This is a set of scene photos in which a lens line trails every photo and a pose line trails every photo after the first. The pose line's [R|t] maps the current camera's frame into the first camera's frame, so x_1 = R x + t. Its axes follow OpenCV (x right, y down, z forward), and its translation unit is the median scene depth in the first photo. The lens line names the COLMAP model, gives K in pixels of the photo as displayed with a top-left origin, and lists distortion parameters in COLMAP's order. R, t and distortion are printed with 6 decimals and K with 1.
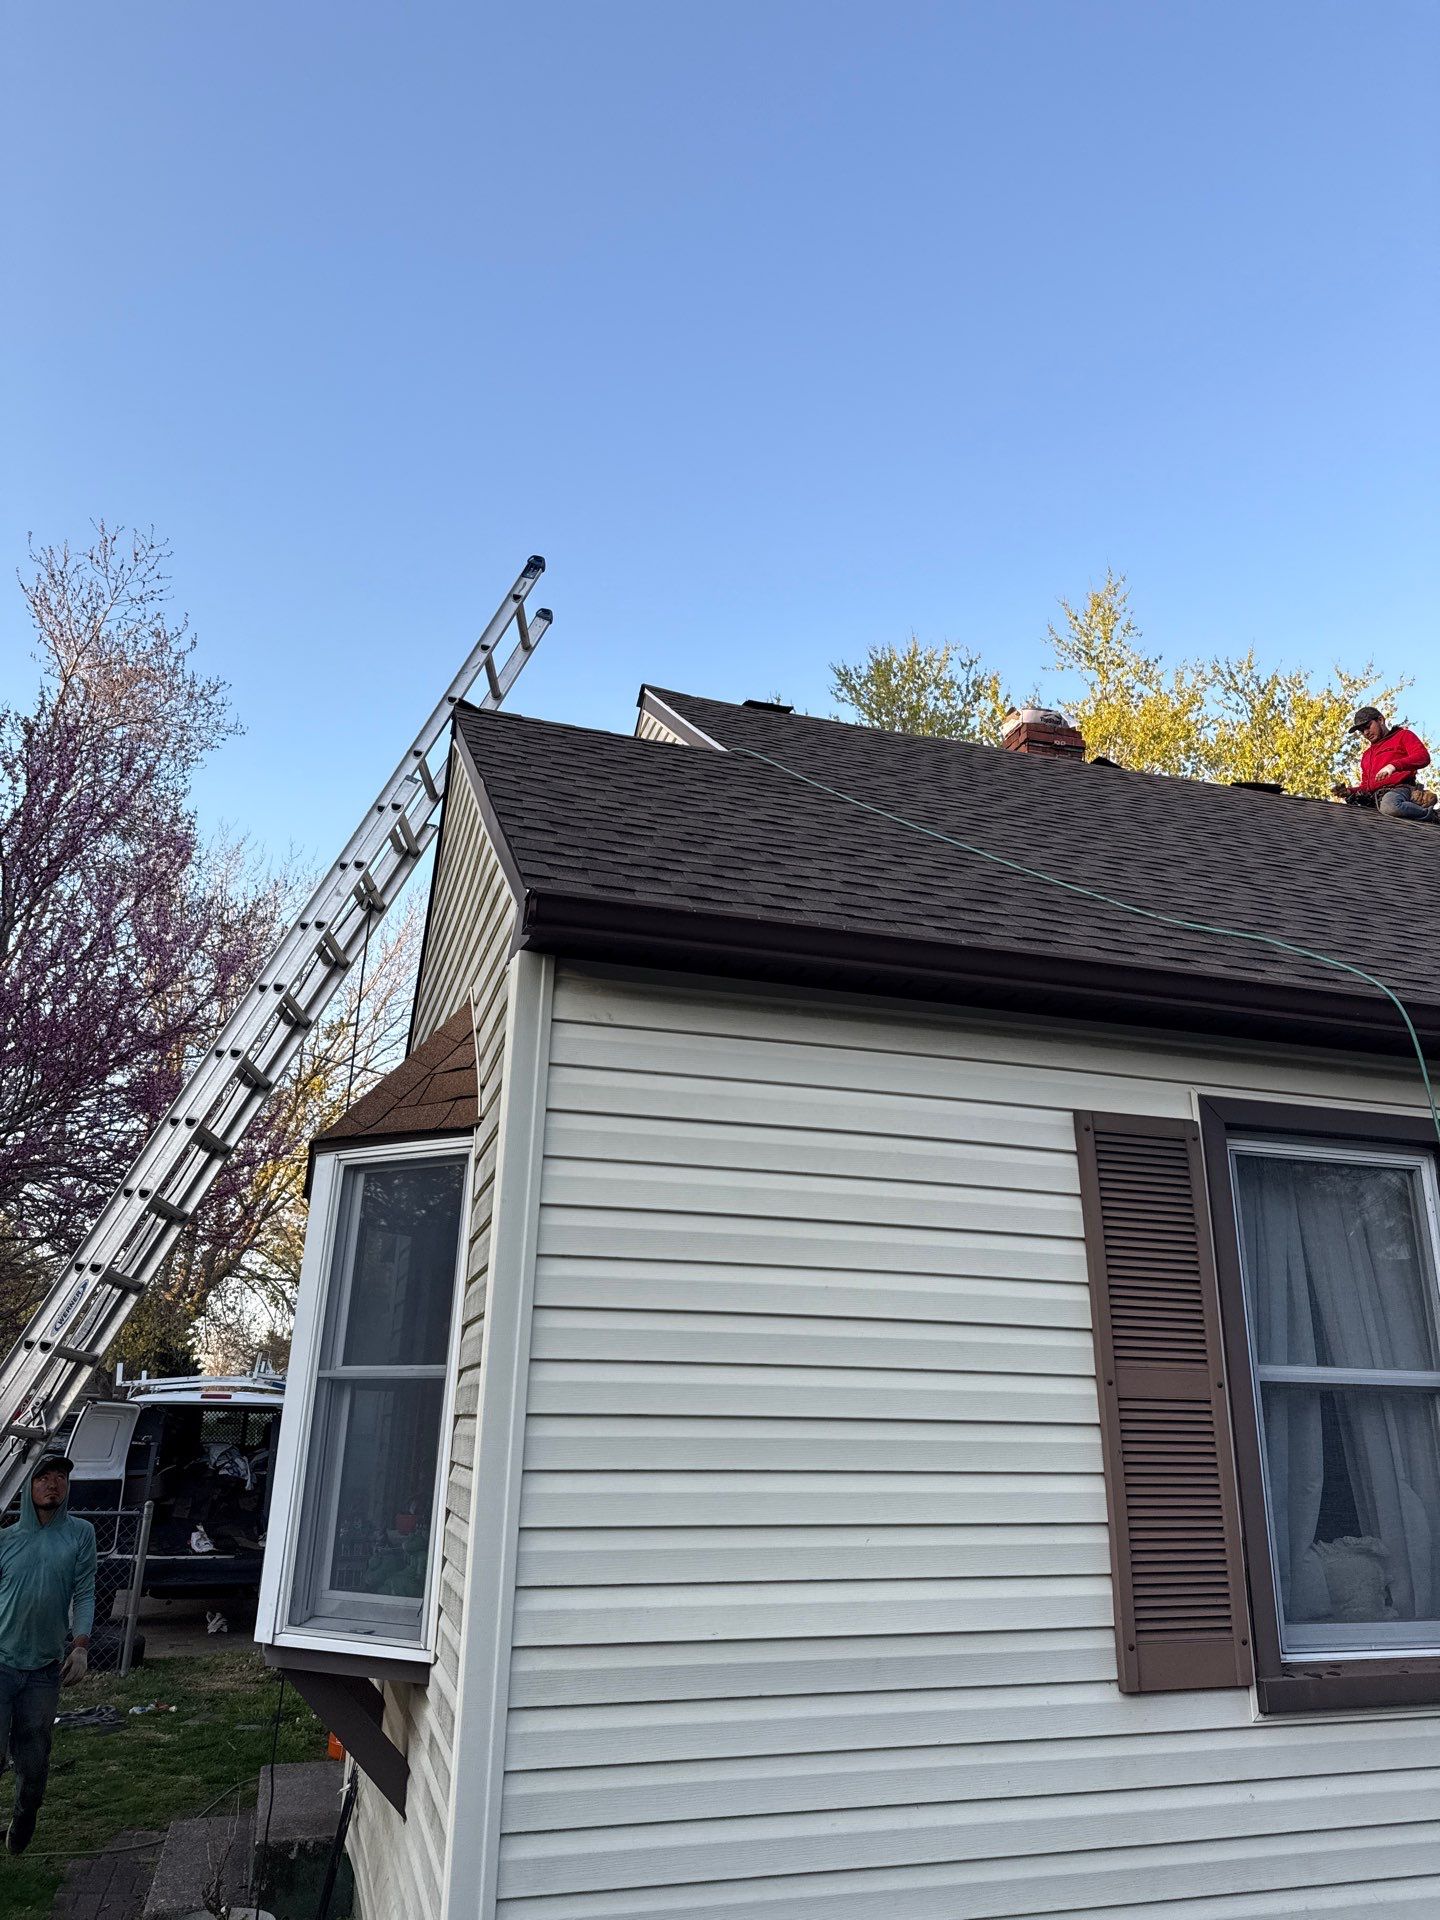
lens RADIAL K [[1384.4, 0, 714.3], [0, 1384.4, 930.1], [0, 0, 1]] dist [0.123237, -0.207196]
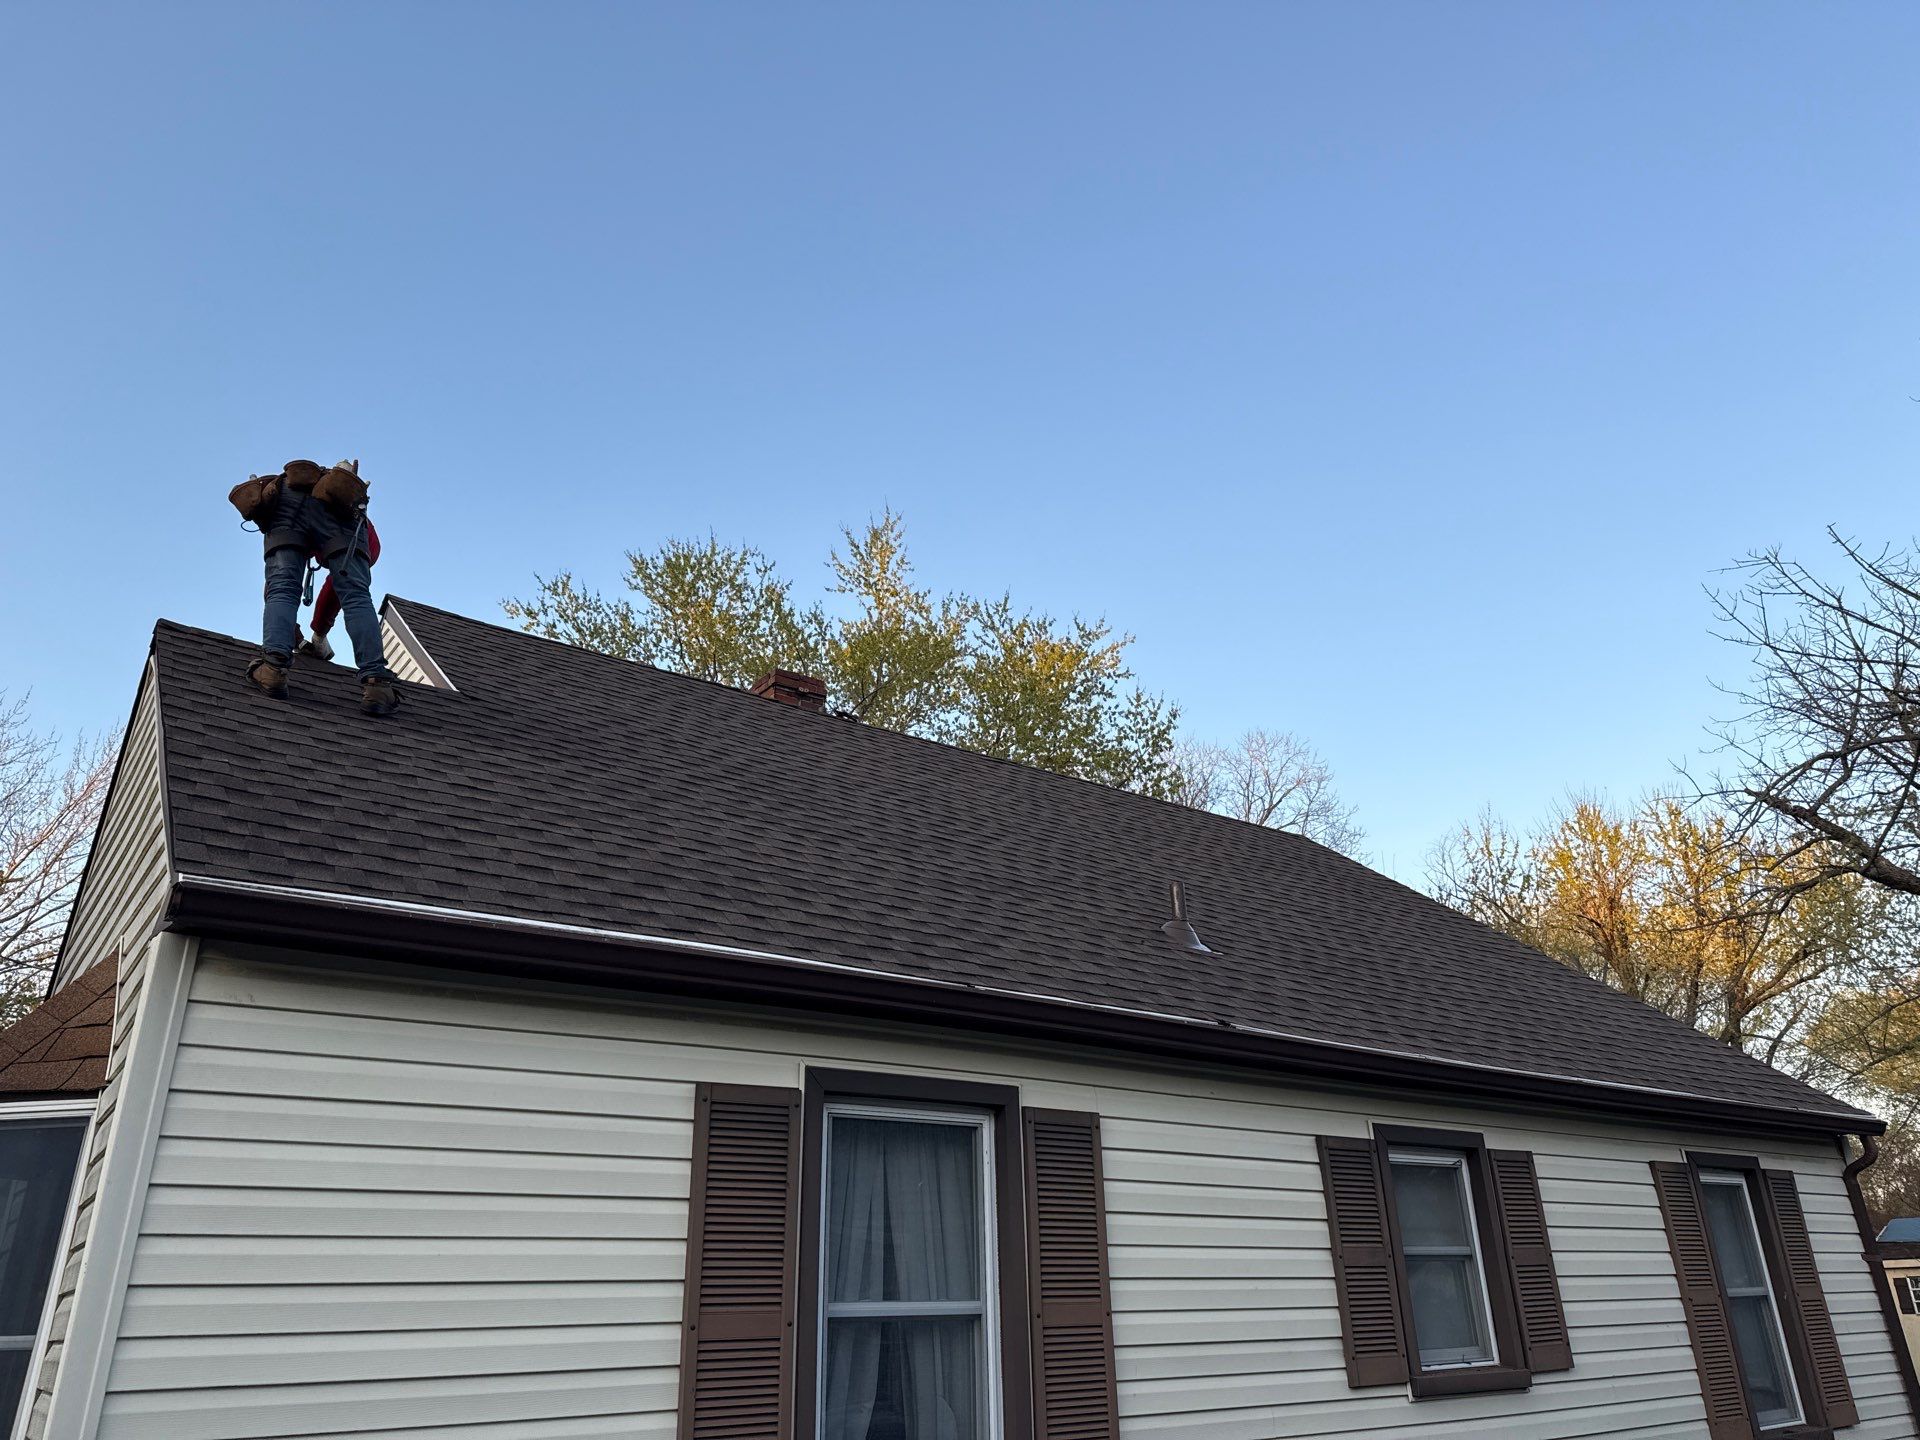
lens RADIAL K [[1377.0, 0, 984.8], [0, 1377.0, 687.3], [0, 0, 1]] dist [0.053013, -0.071833]
pose [[0.937021, 0.106285, 0.332709, 0.064147], [-0.074285, 0.991426, -0.107503, -0.090132], [-0.341283, 0.076017, 0.936882, -0.183184]]
